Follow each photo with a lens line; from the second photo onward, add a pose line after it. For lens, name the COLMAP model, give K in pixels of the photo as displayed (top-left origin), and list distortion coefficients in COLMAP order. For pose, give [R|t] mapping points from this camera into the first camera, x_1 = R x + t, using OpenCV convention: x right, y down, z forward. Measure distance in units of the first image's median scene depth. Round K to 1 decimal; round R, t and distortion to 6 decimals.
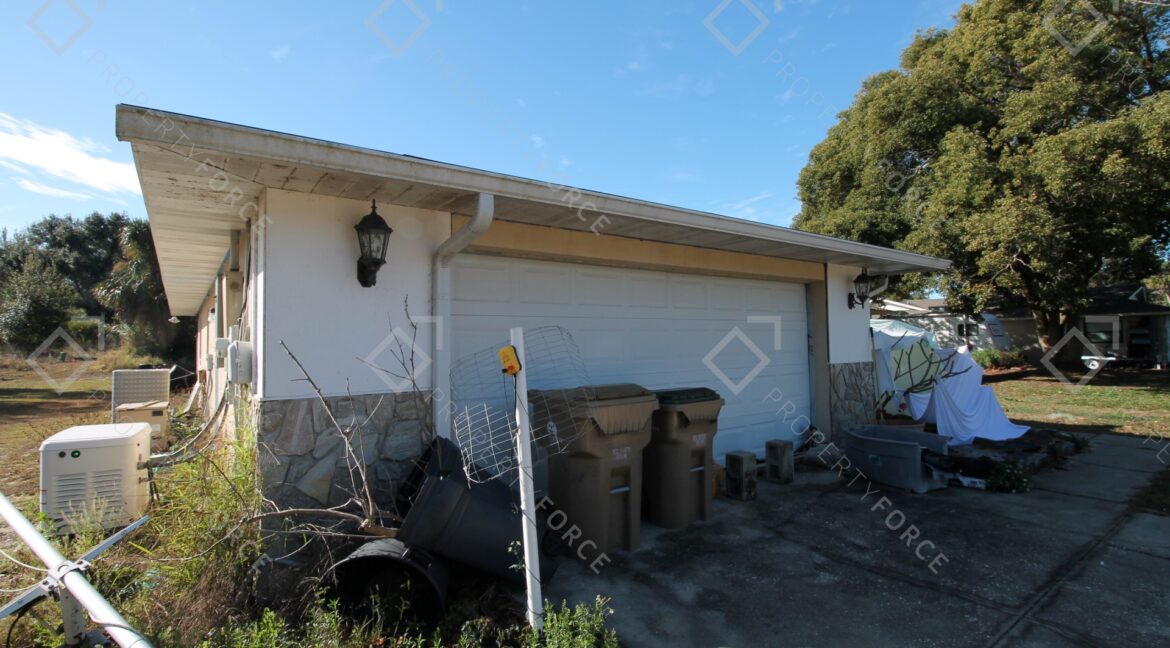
lens RADIAL K [[550.1, 0, 584.5], [0, 550.1, 331.1], [0, 0, 1]] dist [-0.002438, -0.011411]
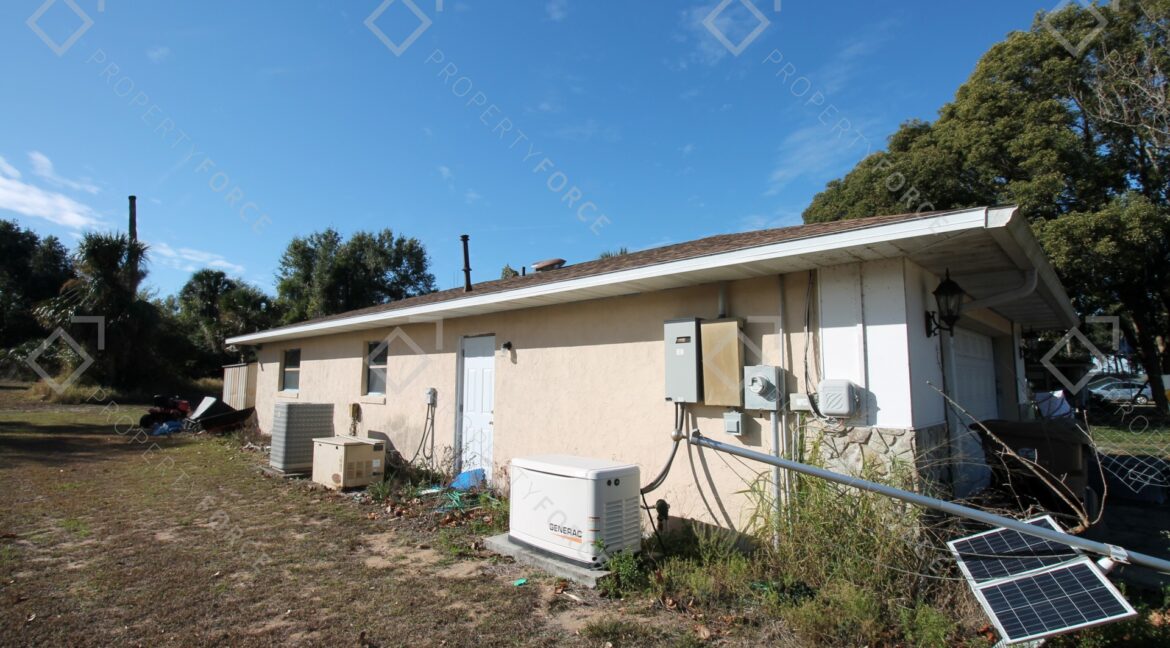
lens RADIAL K [[550.1, 0, 591.1], [0, 550.1, 315.3], [0, 0, 1]] dist [-0.002438, -0.011411]
pose [[0.986479, 0.038245, 0.159362, -0.344270], [-0.022470, 0.994770, -0.099639, 0.002787], [-0.162339, 0.094711, 0.982179, -0.023610]]
